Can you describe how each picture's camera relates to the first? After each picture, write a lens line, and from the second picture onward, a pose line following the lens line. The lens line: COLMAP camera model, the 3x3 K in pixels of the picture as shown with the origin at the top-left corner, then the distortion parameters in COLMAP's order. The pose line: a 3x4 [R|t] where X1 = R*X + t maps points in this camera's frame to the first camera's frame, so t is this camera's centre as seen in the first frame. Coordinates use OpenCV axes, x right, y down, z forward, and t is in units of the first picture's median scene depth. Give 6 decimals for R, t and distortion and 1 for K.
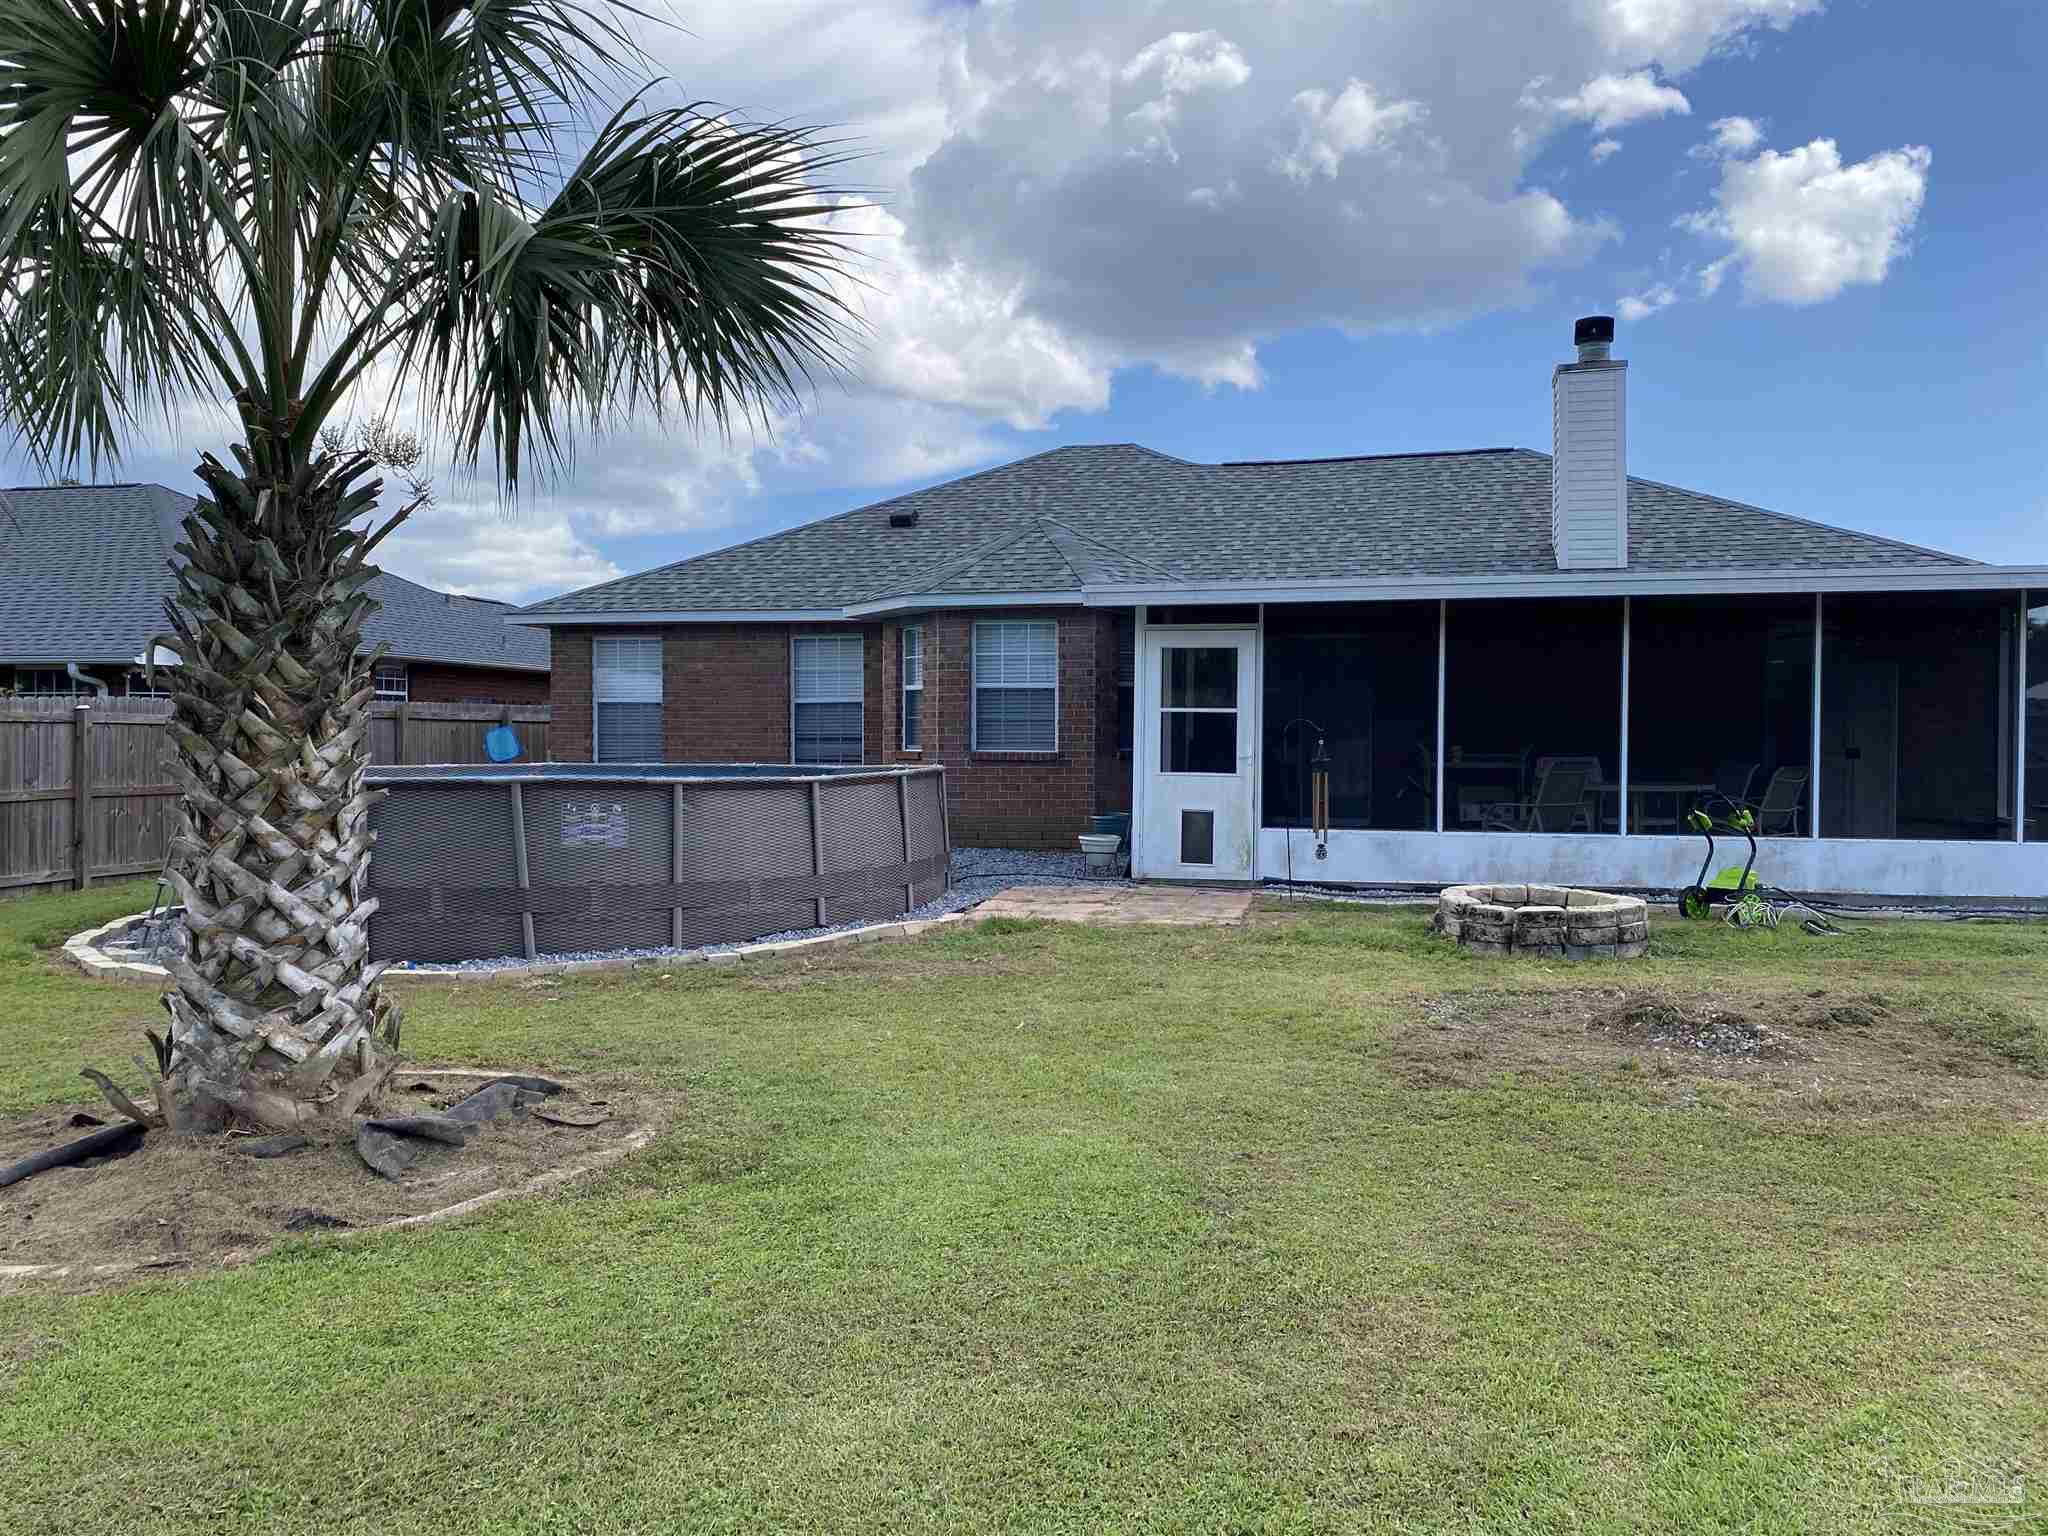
lens RADIAL K [[1581.1, 0, 1024.0], [0, 1581.1, 768.0], [0, 0, 1]] dist [0.073233, -0.104408]
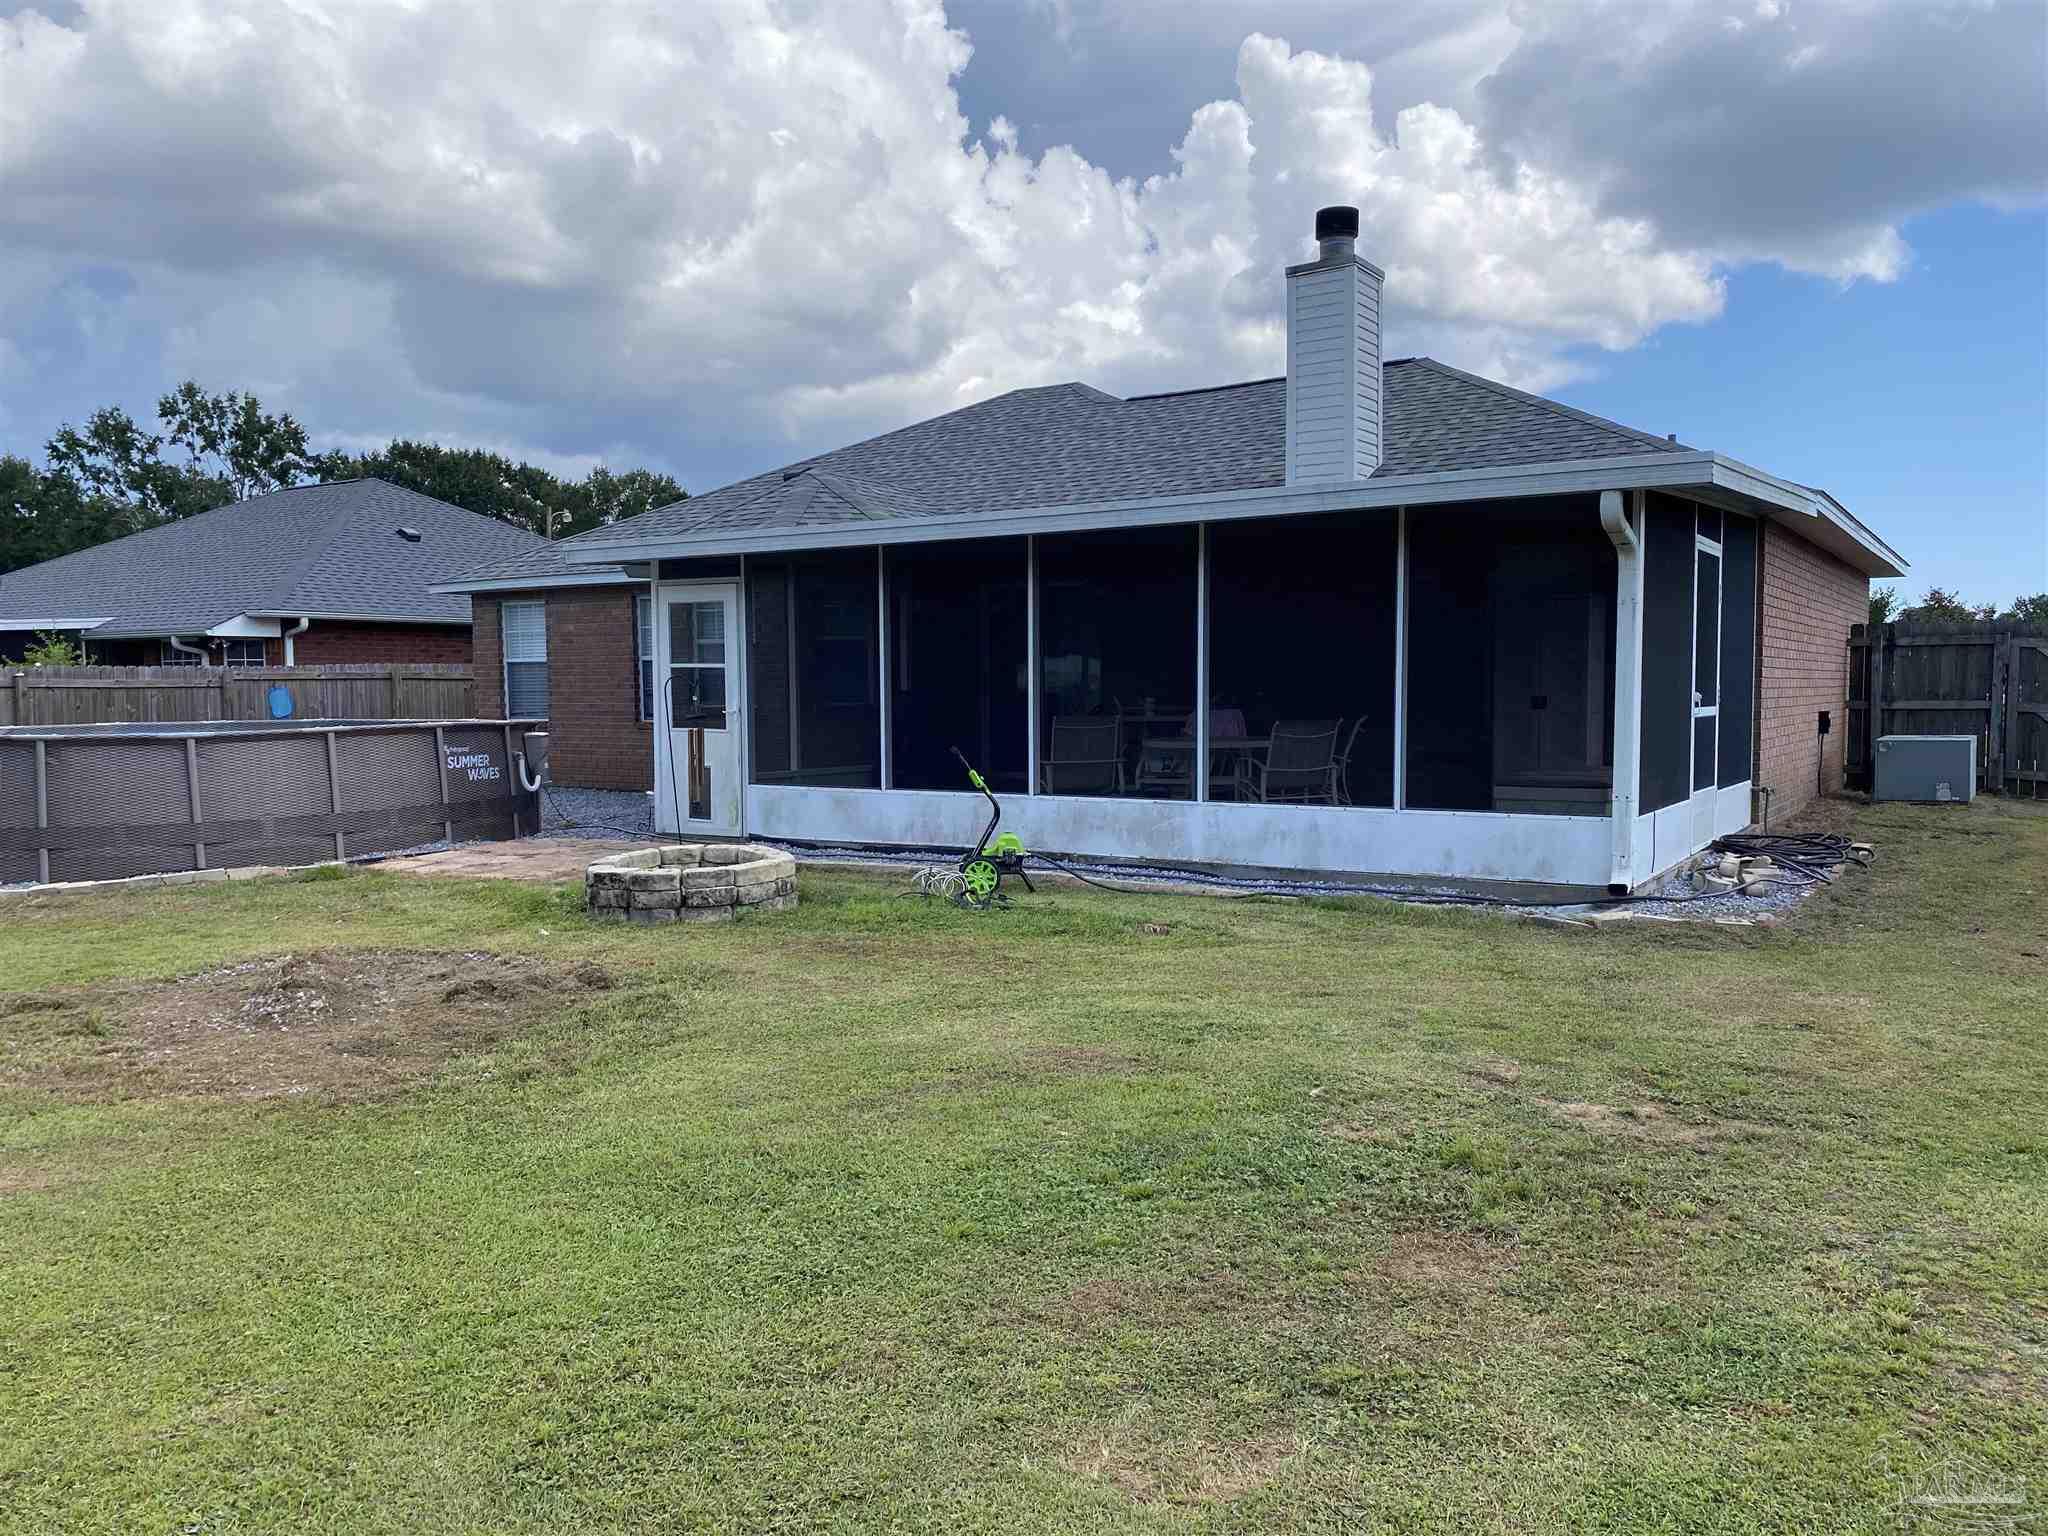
lens RADIAL K [[1578.2, 0, 1024.1], [0, 1578.2, 860.8], [0, 0, 1]] dist [0.005084, 0.000925]
pose [[0.941961, 0.026873, -0.334645, 0.642178], [0.003538, 0.995941, 0.089936, -0.002548], [0.335703, -0.085900, 0.938043, 0.128317]]
